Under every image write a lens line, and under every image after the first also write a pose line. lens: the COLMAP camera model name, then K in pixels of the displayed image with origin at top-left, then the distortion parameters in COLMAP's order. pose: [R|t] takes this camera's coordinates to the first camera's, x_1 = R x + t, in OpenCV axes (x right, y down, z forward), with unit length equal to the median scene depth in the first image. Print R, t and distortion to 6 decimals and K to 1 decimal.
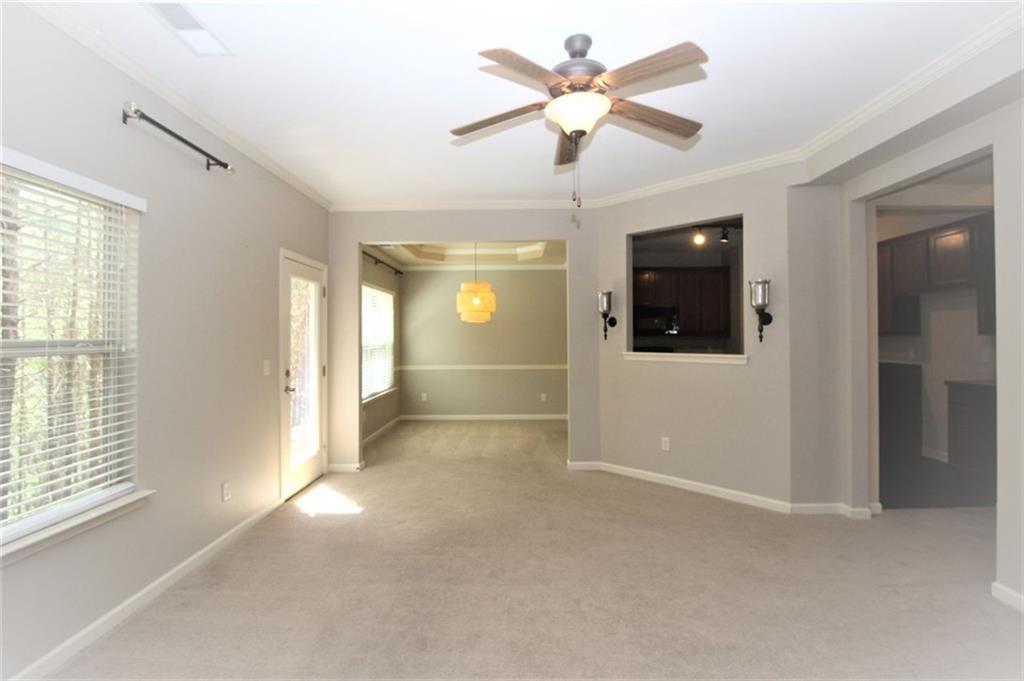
lens RADIAL K [[474.6, 0, 511.0], [0, 474.6, 330.7], [0, 0, 1]] dist [0.000102, -0.000137]
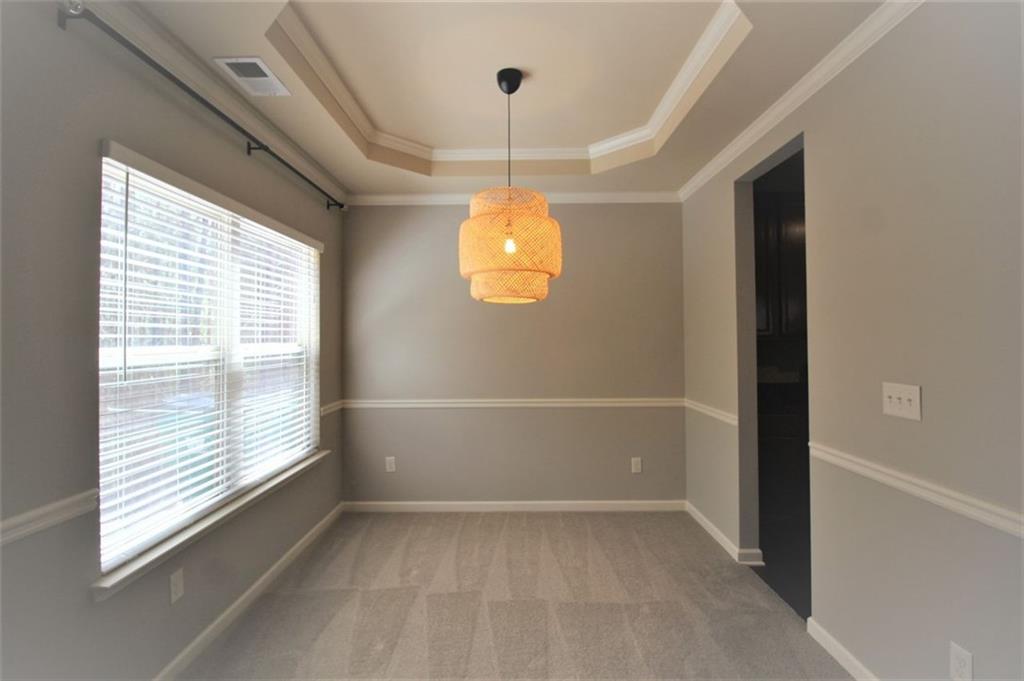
lens RADIAL K [[474.6, 0, 511.0], [0, 474.6, 330.7], [0, 0, 1]] dist [0.000102, -0.000137]
pose [[0.999997, 0.002401, -0.000783, -0.064341], [-0.002405, 0.999987, -0.004512, 0.005763], [0.000772, 0.004514, 0.999990, 0.554814]]
